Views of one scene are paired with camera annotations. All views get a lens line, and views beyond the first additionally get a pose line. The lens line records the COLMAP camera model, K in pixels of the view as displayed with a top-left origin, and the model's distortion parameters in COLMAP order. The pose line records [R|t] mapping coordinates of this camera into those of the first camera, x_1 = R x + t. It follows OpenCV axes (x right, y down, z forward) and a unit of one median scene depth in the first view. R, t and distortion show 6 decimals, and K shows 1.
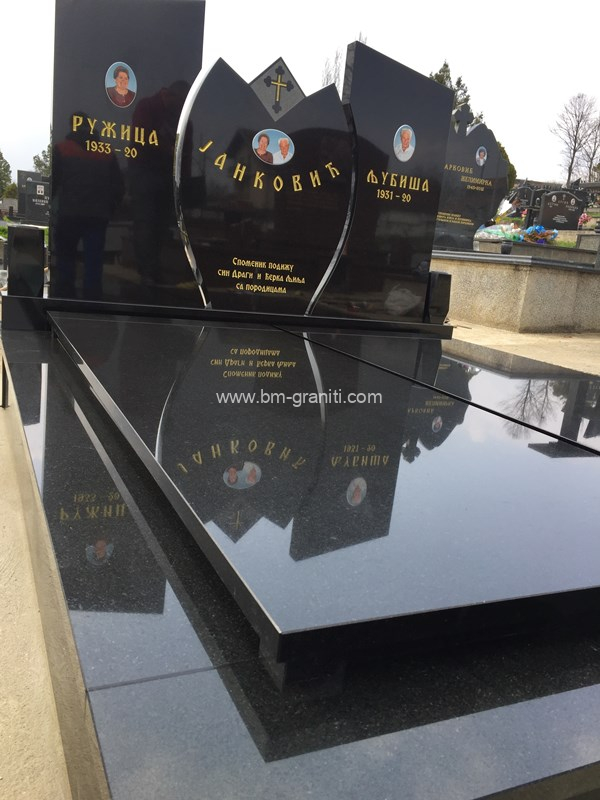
lens RADIAL K [[677.9, 0, 300.0], [0, 677.9, 400.0], [0, 0, 1]] dist [0.052686, -0.014798]
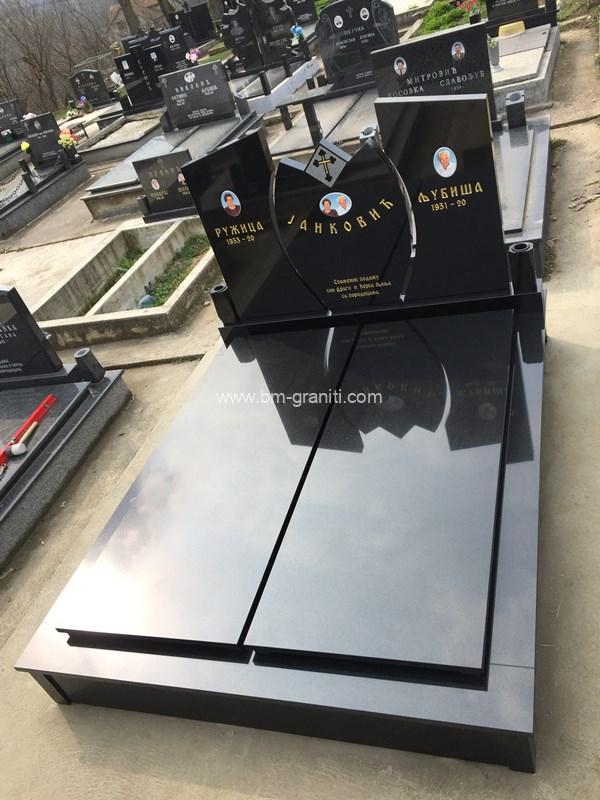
lens RADIAL K [[677.9, 0, 300.0], [0, 677.9, 400.0], [0, 0, 1]] dist [0.052686, -0.014798]
pose [[0.683314, 0.127202, -0.718959, 0.909234], [0.215541, 0.905676, 0.365092, -0.513628], [0.697585, -0.404438, 0.591444, -0.005110]]
